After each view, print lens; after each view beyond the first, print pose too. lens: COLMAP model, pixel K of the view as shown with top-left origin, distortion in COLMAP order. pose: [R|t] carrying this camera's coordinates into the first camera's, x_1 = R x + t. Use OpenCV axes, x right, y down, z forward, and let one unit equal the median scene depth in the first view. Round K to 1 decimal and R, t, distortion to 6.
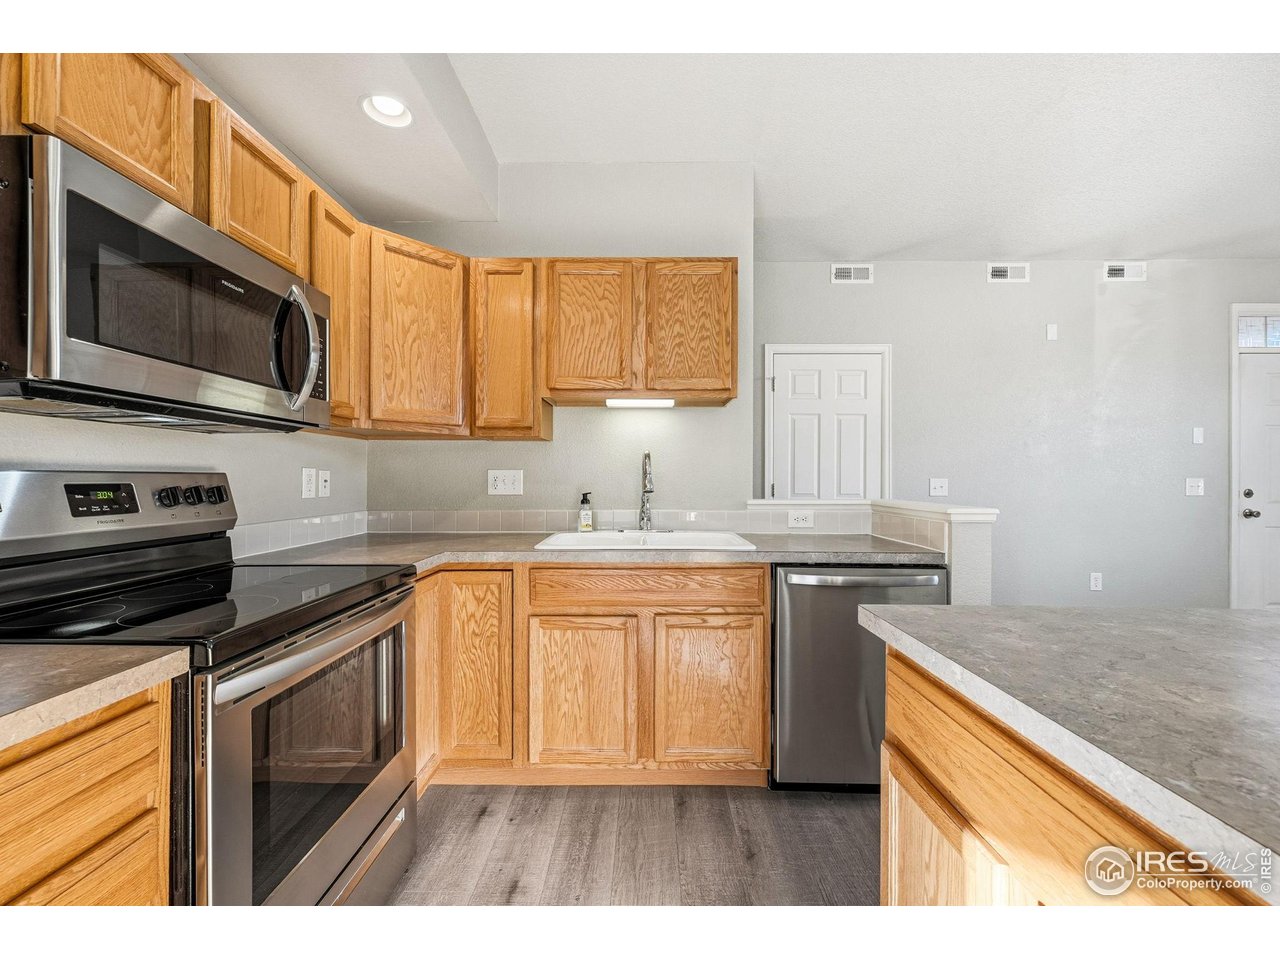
lens RADIAL K [[516.8, 0, 642.9], [0, 516.8, 476.6], [0, 0, 1]] dist [0.000000, 0.000559]
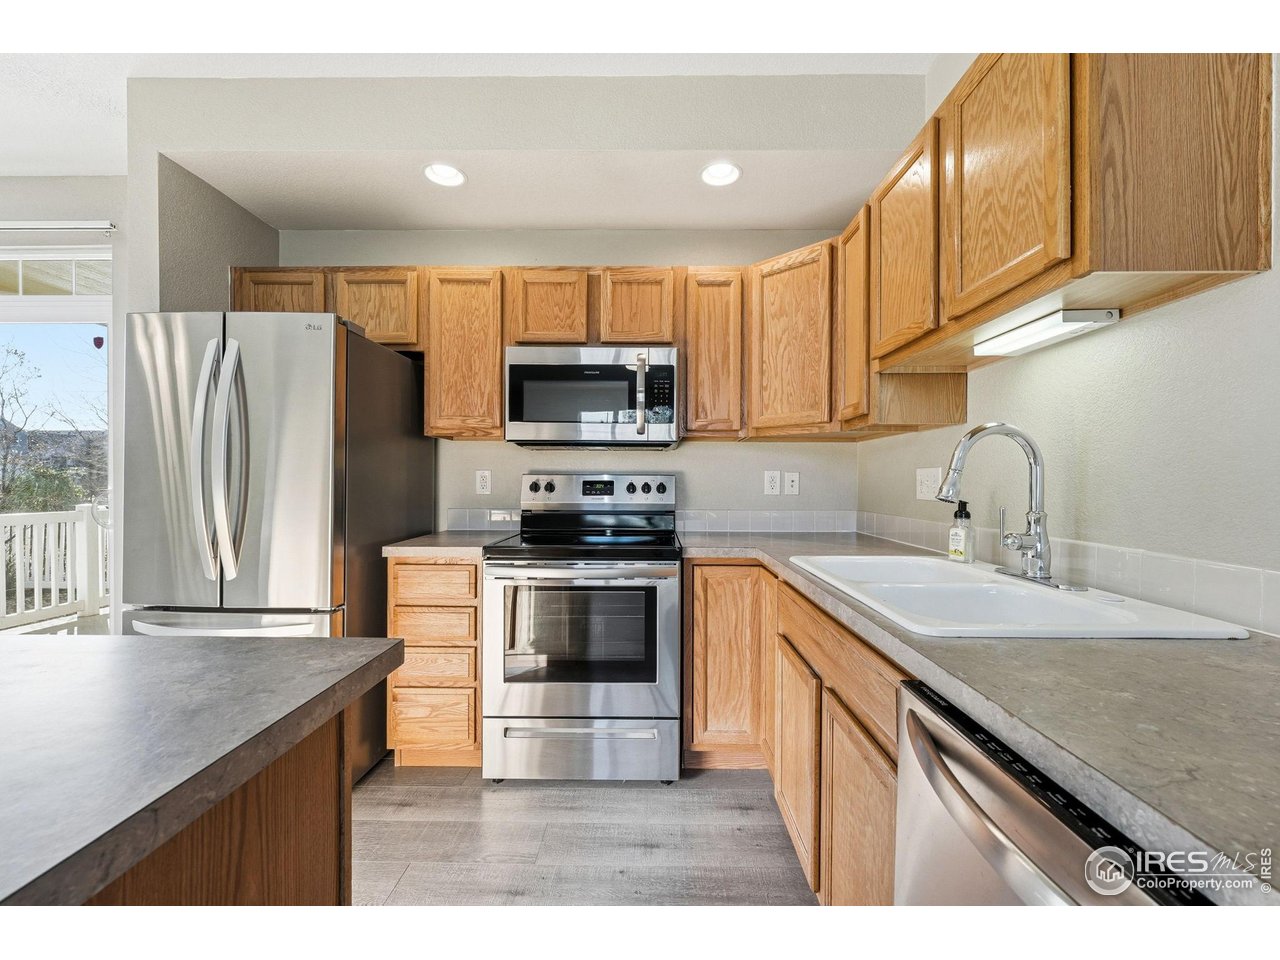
lens RADIAL K [[516.8, 0, 649.2], [0, 516.8, 481.3], [0, 0, 1]] dist [0.000000, 0.000559]
pose [[0.001903, 0.002764, -0.999994, 0.577620], [-0.001191, 0.999995, 0.002762, 0.006258], [0.999997, 0.001186, 0.001906, 0.669673]]
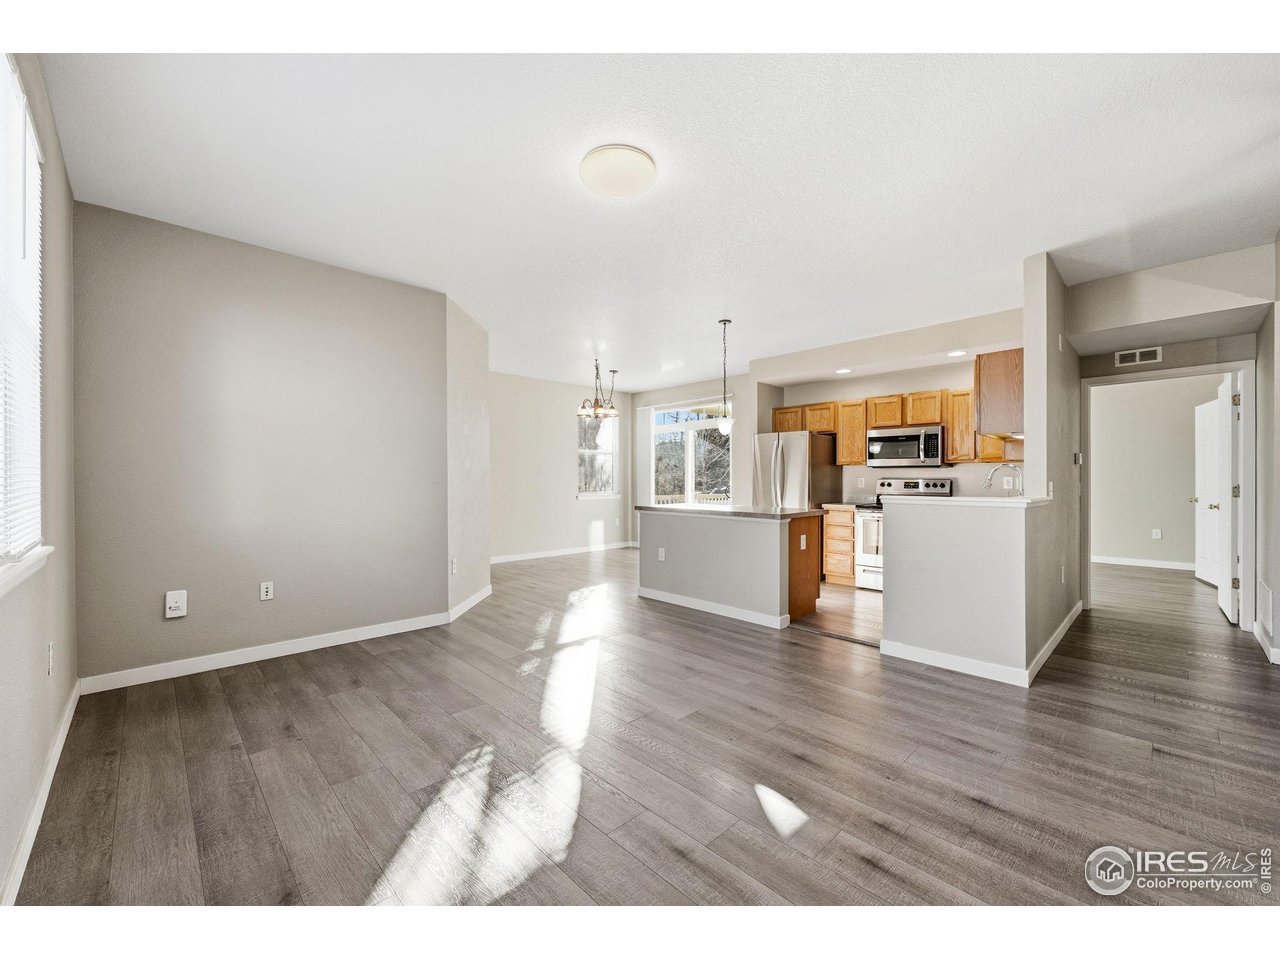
lens RADIAL K [[516.8, 0, 641.8], [0, 516.8, 478.9], [0, 0, 1]] dist [0.000000, 0.000559]
pose [[-0.709883, -0.003971, -0.704309, 2.240158], [-0.001408, 0.999990, -0.004219, 0.005304], [0.704319, -0.002003, -0.709881, 1.455963]]
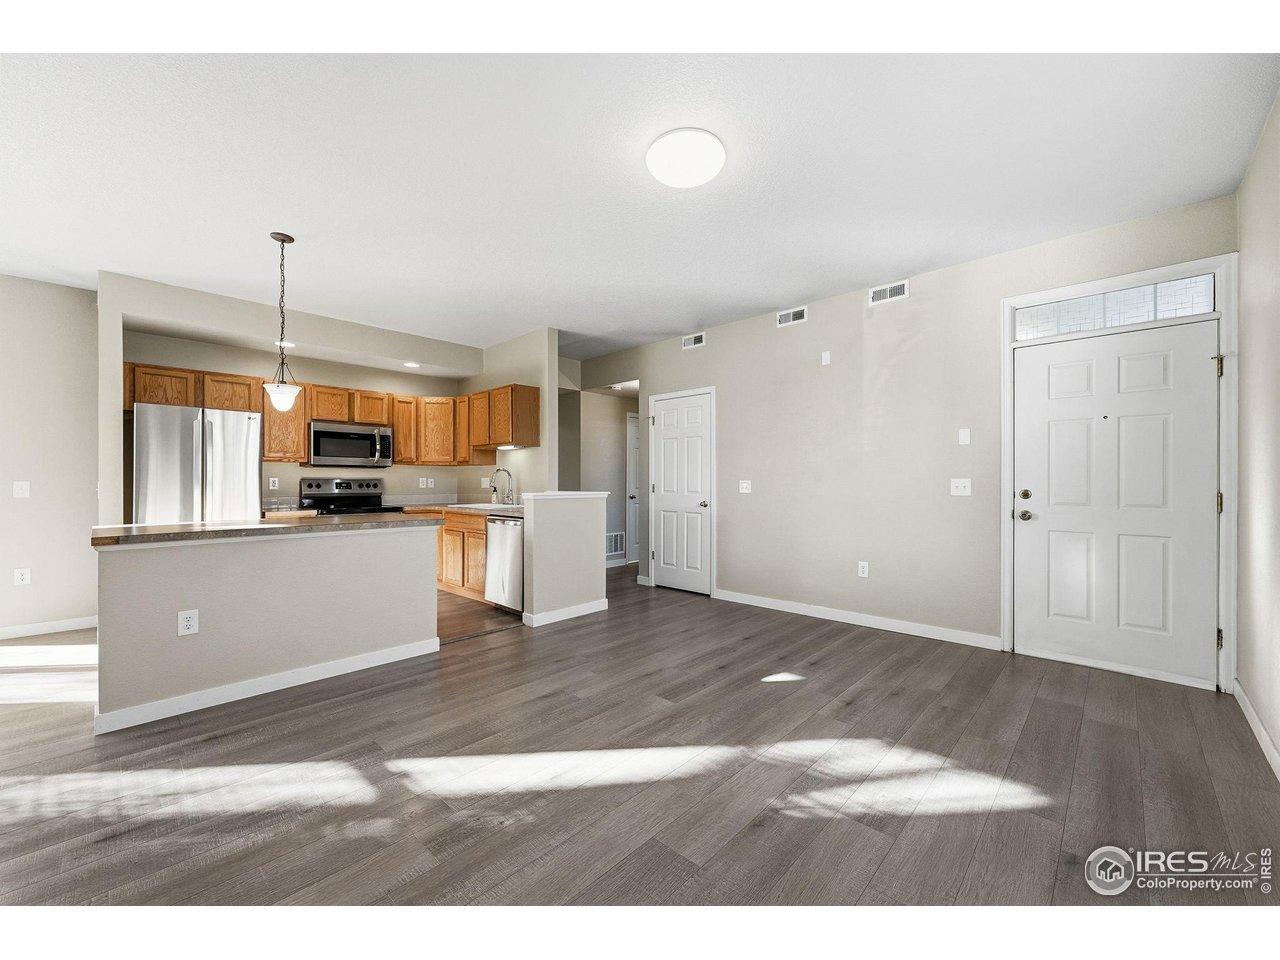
lens RADIAL K [[510.5, 0, 643.6], [0, 510.5, 480.4], [0, 0, 1]] dist [-0.001922, 0.000700]
pose [[0.737670, -0.004224, -0.675148, 2.134820], [0.004182, 0.999990, -0.001687, 0.008511], [0.675148, -0.001580, 0.737681, -0.277018]]
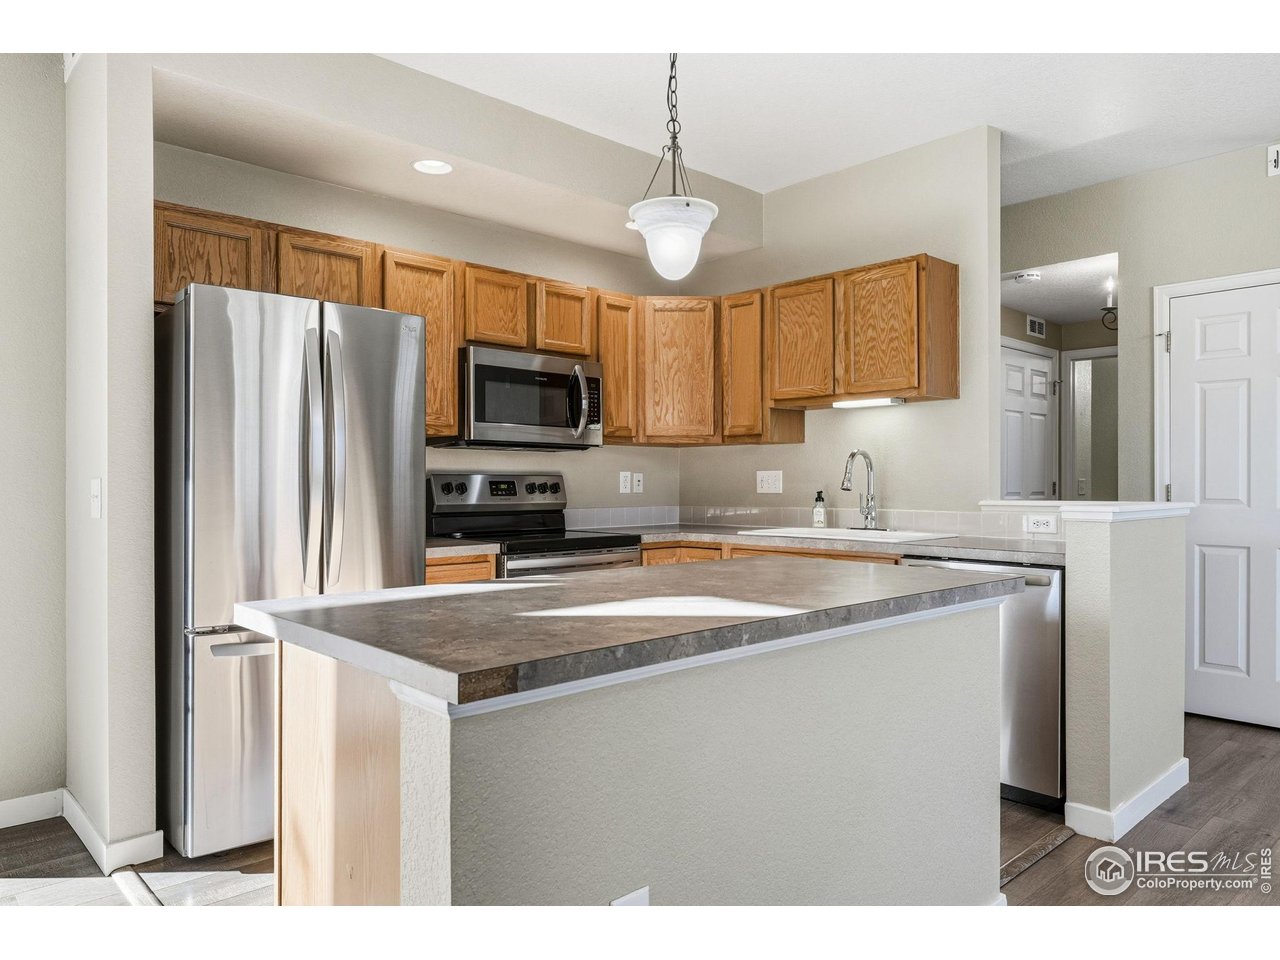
lens RADIAL K [[862.6, 0, 646.1], [0, 862.6, 479.9], [0, 0, 1]] dist [0.001464, 0.001723]
pose [[0.692798, -0.005382, -0.721112, 1.009115], [0.004937, 0.999984, -0.002720, 0.012100], [0.721115, -0.001675, 0.692813, -0.533182]]
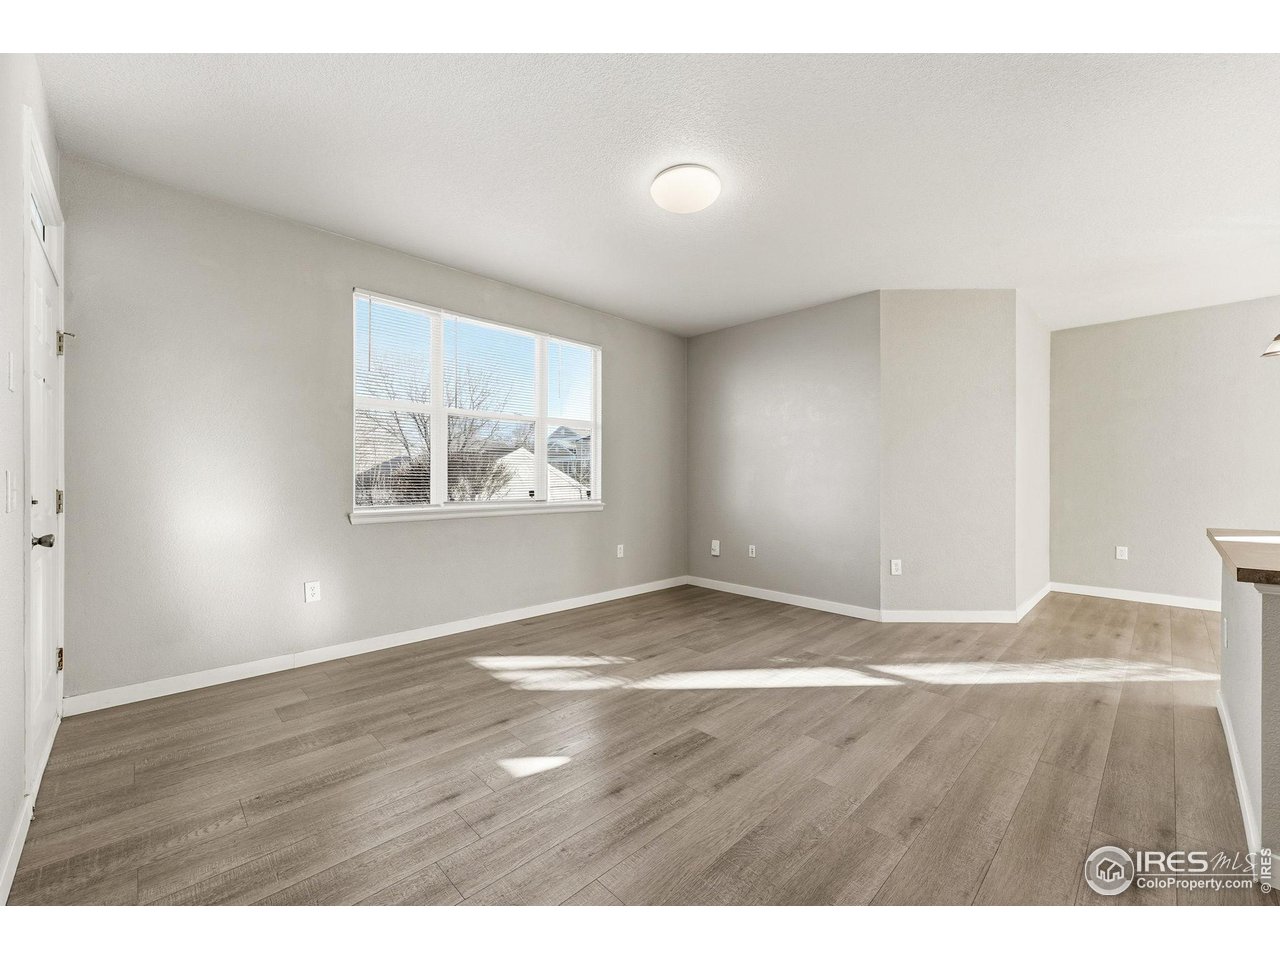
lens RADIAL K [[516.8, 0, 638.8], [0, 516.8, 483.4], [0, 0, 1]] dist [0.000000, 0.000559]
pose [[-0.703318, -0.013527, 0.710747, 0.656804], [-0.005779, 0.999895, 0.013312, 0.005442], [-0.710852, 0.005255, -0.703322, 1.547172]]
